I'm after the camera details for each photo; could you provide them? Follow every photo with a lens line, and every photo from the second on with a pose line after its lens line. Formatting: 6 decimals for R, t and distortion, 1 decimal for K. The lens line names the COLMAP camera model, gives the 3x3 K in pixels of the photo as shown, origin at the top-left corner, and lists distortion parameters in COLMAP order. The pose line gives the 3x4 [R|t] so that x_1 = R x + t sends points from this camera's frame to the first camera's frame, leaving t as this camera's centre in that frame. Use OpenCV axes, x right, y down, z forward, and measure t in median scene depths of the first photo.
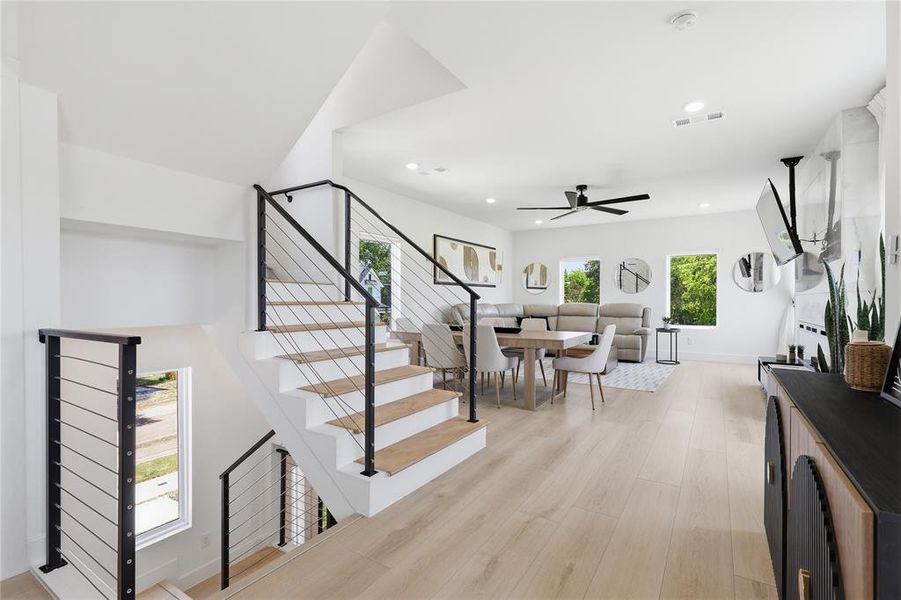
lens RADIAL K [[411.3, 0, 453.9], [0, 411.3, 300.7], [0, 0, 1]] dist [0.001924, 0.000747]
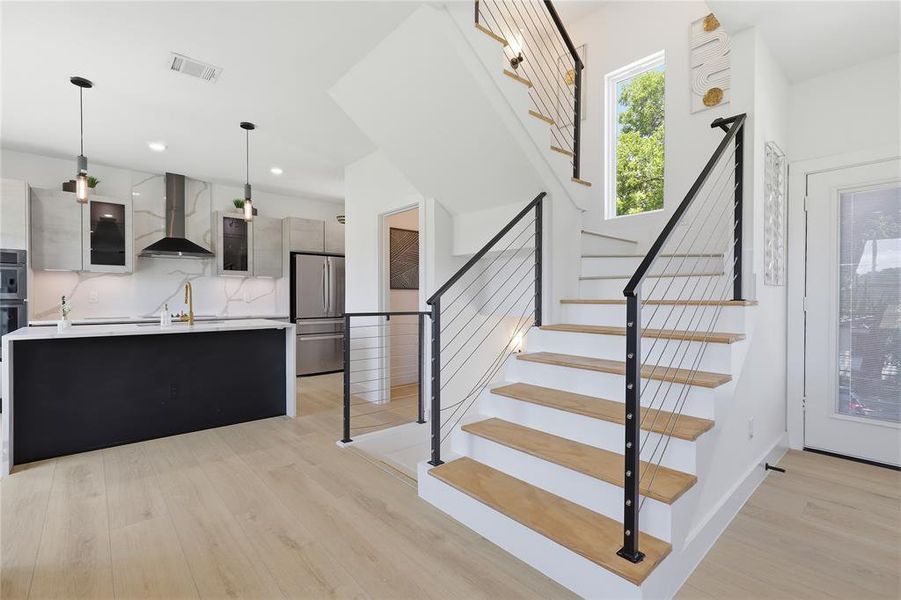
lens RADIAL K [[405.7, 0, 450.2], [0, 405.7, 302.0], [0, 0, 1]] dist [-0.000166, -0.000388]
pose [[-0.273193, 0.008903, -0.961918, 0.334306], [-0.003133, 0.999944, 0.010145, -0.000470], [0.961954, 0.005785, -0.273149, 0.567009]]
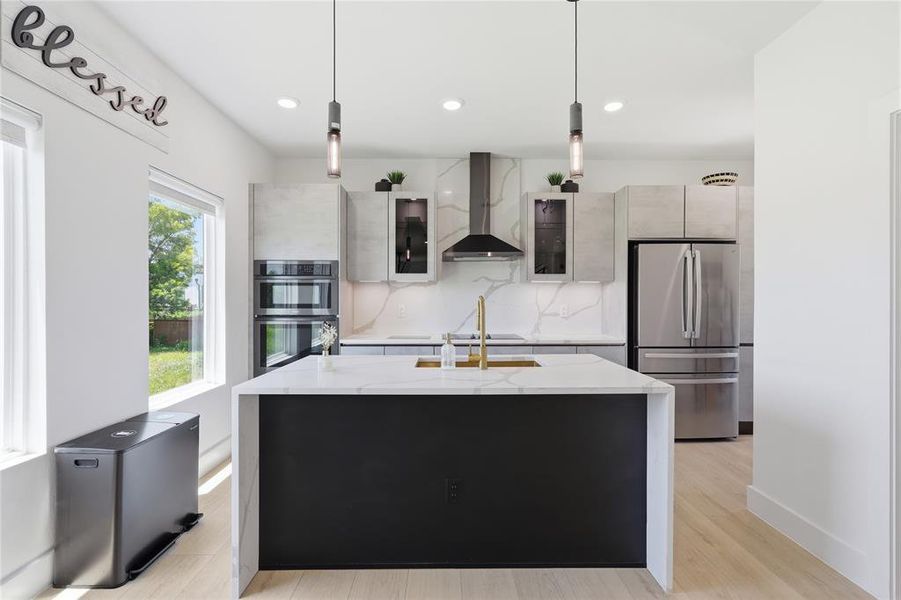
lens RADIAL K [[411.3, 0, 453.9], [0, 411.3, 300.7], [0, 0, 1]] dist [0.001924, 0.000747]
pose [[-0.832825, 0.001807, -0.553533, 0.040630], [-0.001444, 0.999984, 0.005438, -0.023952], [0.553534, 0.005329, -0.832810, 0.277229]]
